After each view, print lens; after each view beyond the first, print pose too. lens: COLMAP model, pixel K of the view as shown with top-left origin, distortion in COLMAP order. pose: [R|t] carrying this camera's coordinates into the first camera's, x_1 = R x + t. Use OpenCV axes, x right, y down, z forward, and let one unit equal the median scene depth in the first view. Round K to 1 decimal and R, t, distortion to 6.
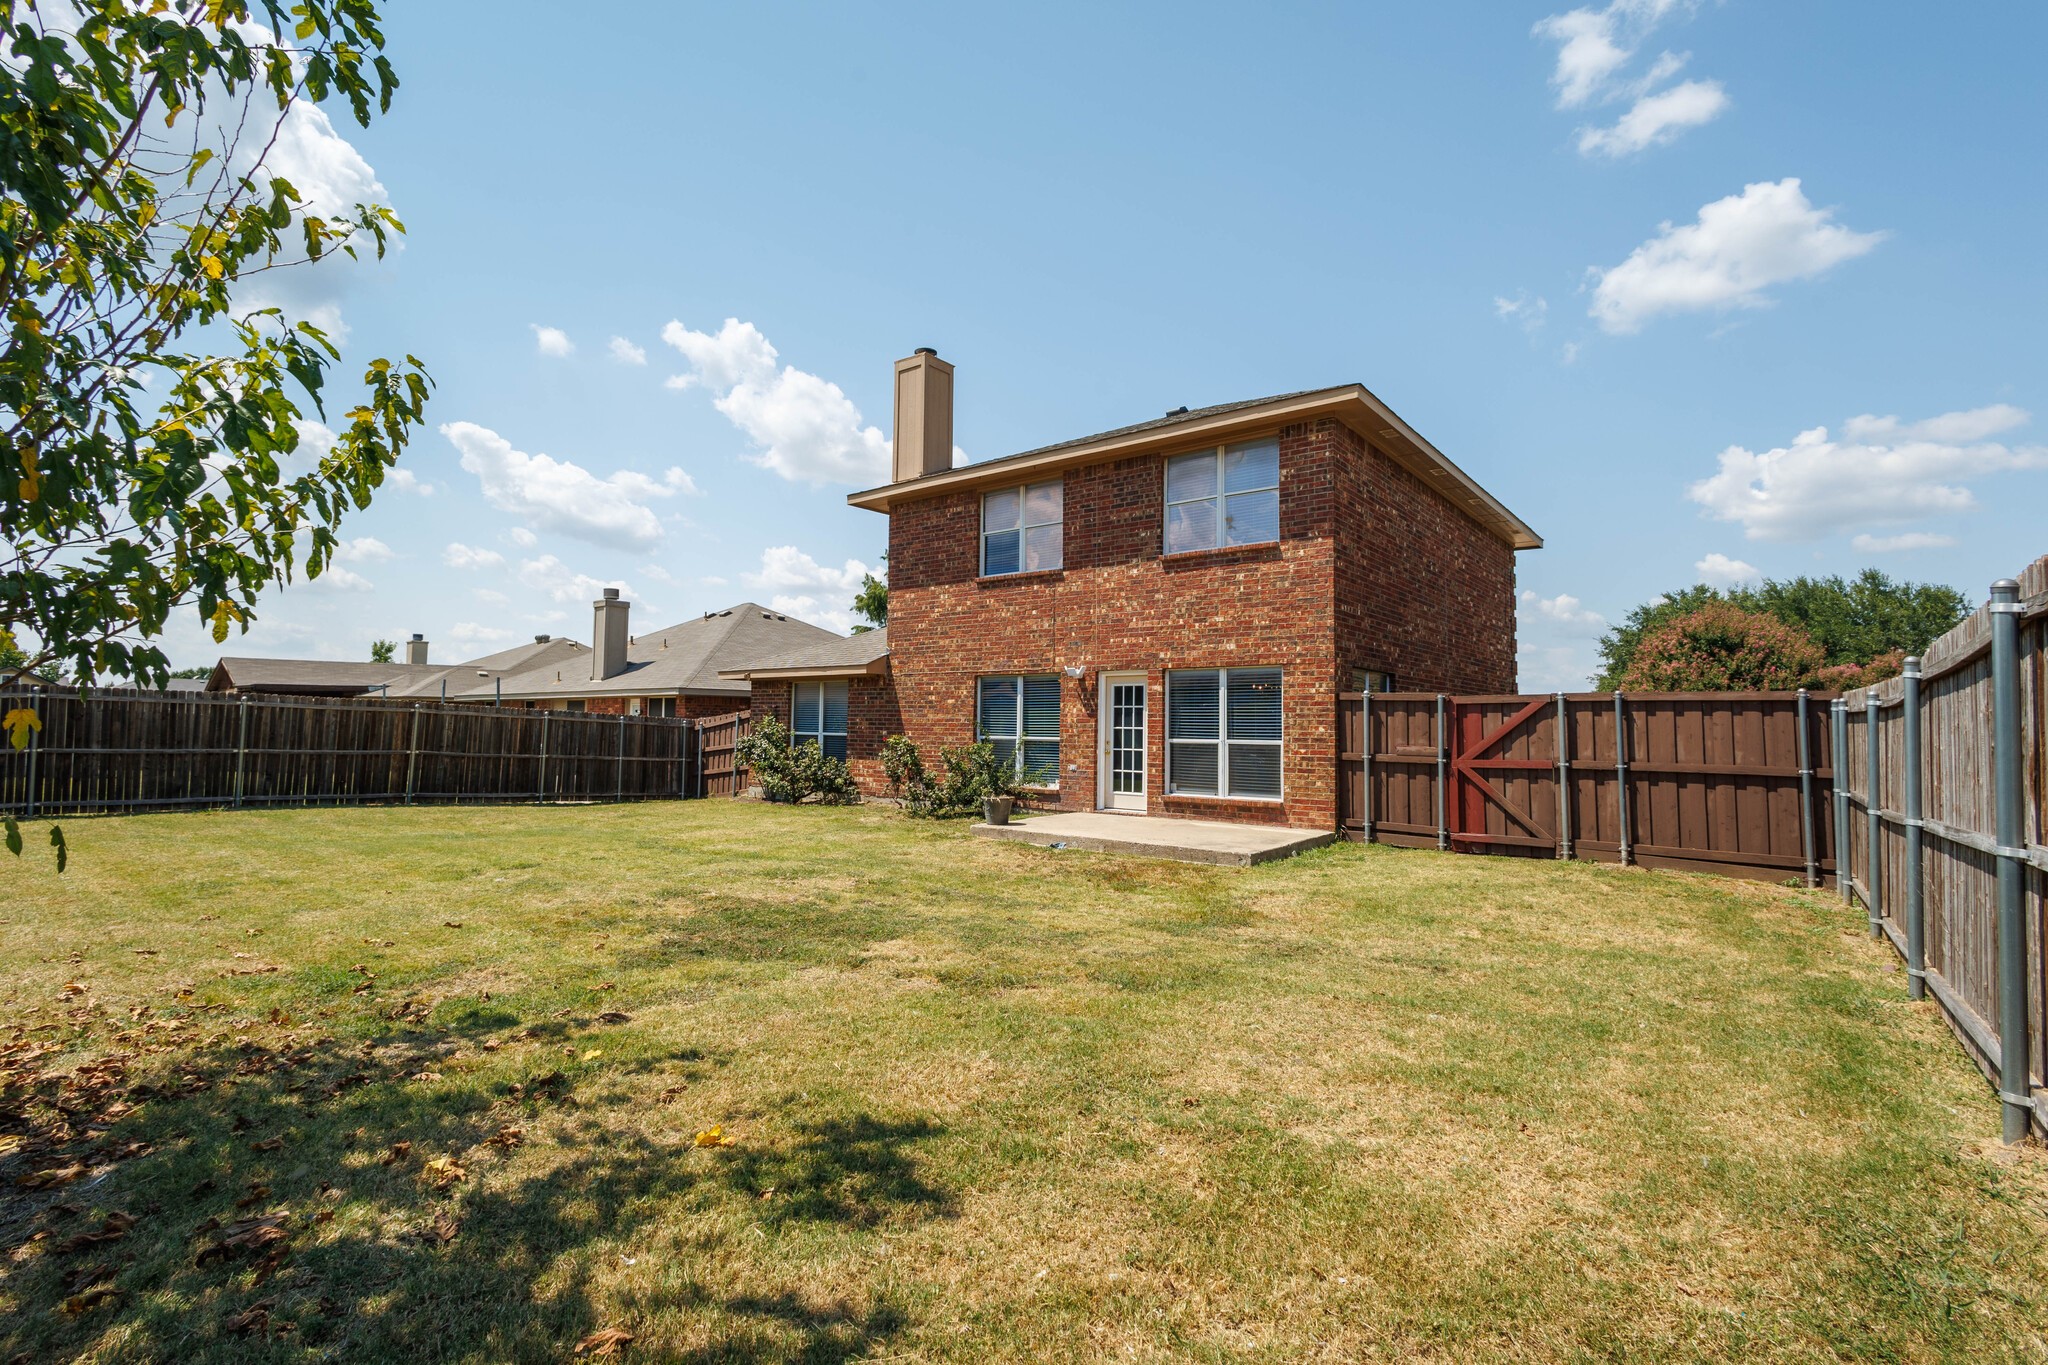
lens RADIAL K [[950.3, 0, 1022.9], [0, 950.3, 695.5], [0, 0, 1]] dist [0.009189, -0.001994]
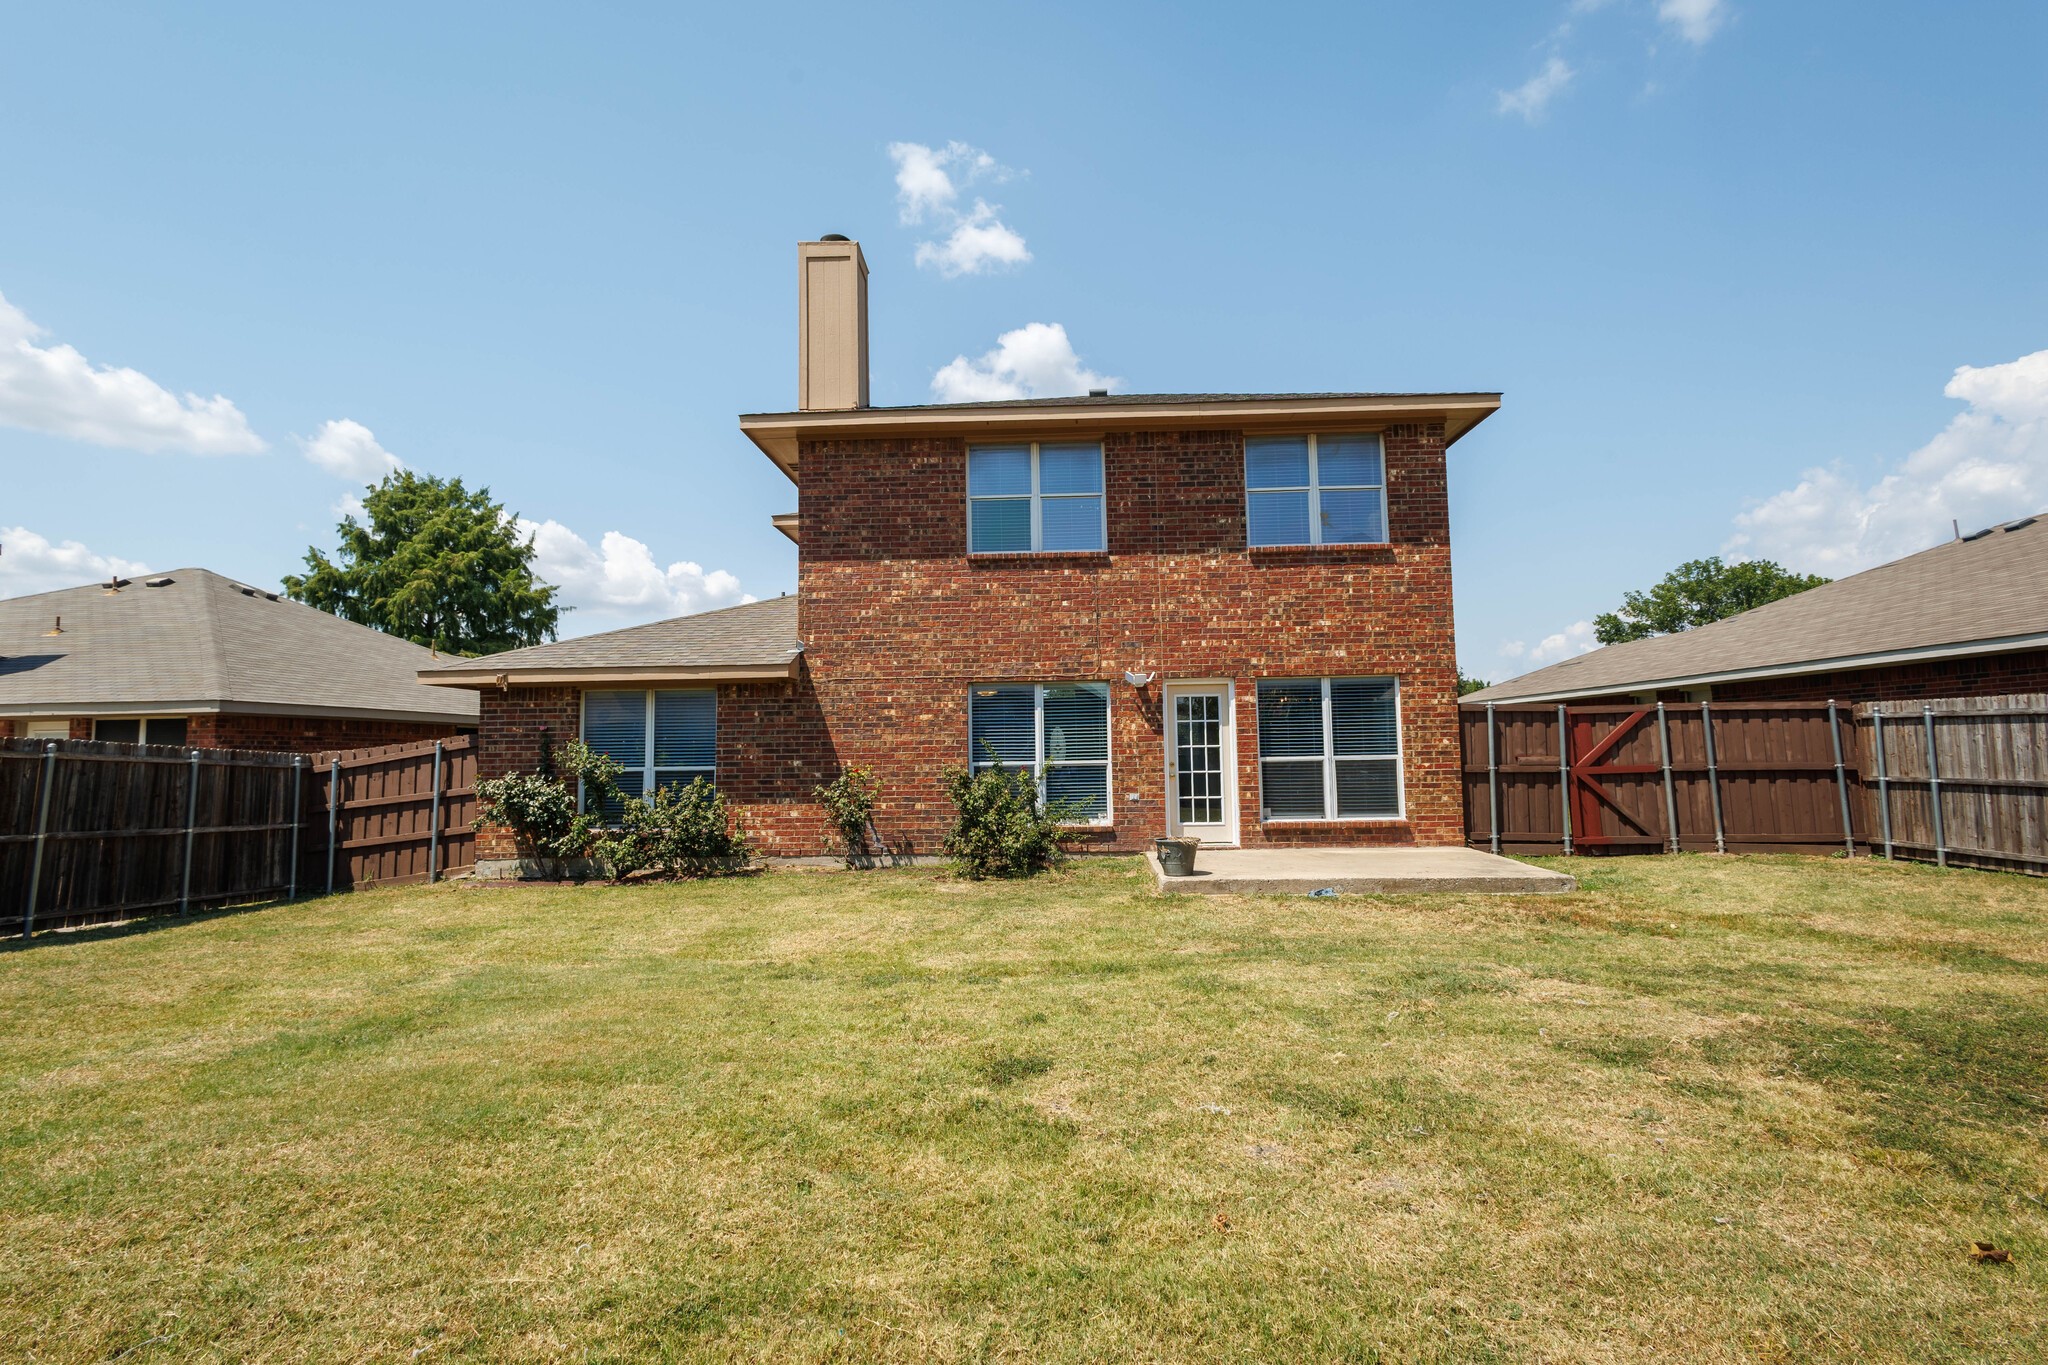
lens RADIAL K [[950.3, 0, 1022.9], [0, 950.3, 695.5], [0, 0, 1]] dist [0.009189, -0.001994]
pose [[0.796990, 0.014337, 0.603822, -0.526055], [0.004769, 0.999538, -0.030028, 0.013551], [-0.603973, 0.026812, 0.796554, 0.418934]]
